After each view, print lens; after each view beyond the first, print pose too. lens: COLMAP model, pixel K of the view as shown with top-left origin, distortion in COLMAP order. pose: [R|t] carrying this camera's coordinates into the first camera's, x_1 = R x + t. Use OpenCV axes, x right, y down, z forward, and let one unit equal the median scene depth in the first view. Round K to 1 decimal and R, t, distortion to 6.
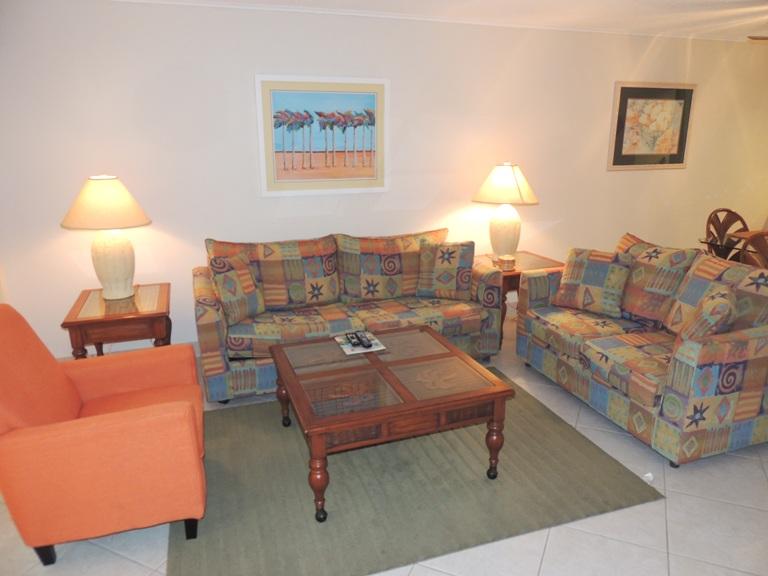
lens RADIAL K [[545.8, 0, 387.0], [0, 545.8, 287.0], [0, 0, 1]] dist [-0.021255, 0.006220]
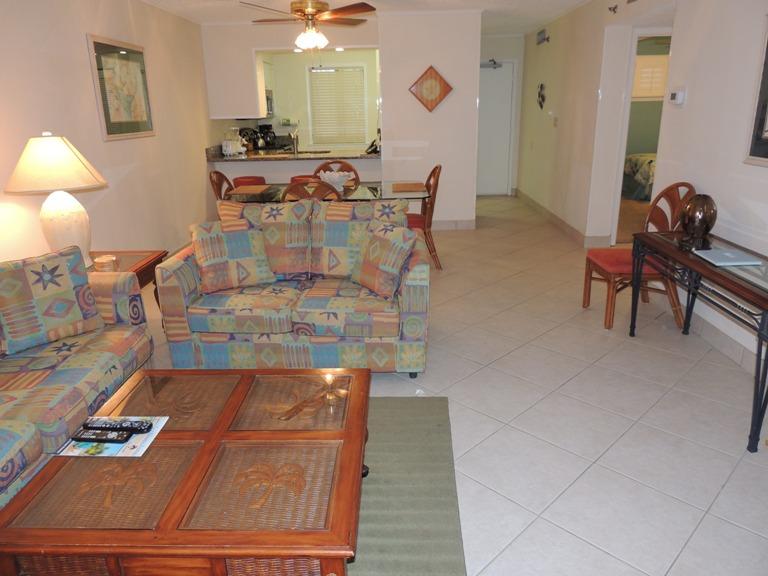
lens RADIAL K [[545.8, 0, 387.0], [0, 545.8, 287.0], [0, 0, 1]] dist [-0.021255, 0.006220]
pose [[0.360029, -0.288162, 0.887323, -0.324255], [0.262036, 0.944050, 0.200264, -0.068280], [-0.895386, 0.160410, 0.415394, 0.369117]]
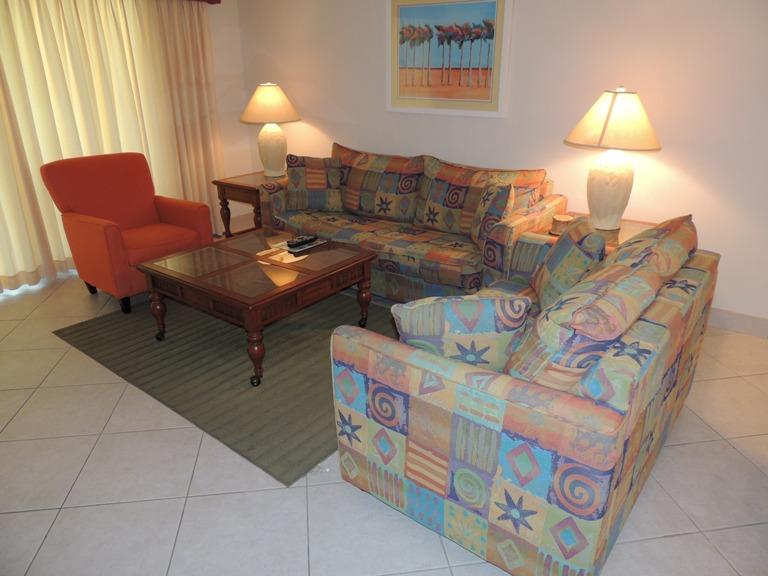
lens RADIAL K [[545.8, 0, 387.0], [0, 545.8, 287.0], [0, 0, 1]] dist [-0.021255, 0.006220]
pose [[0.550570, 0.317324, -0.772126, 0.723434], [-0.223589, 0.947196, 0.229842, -0.084593], [0.804289, 0.046095, 0.592448, 0.381823]]
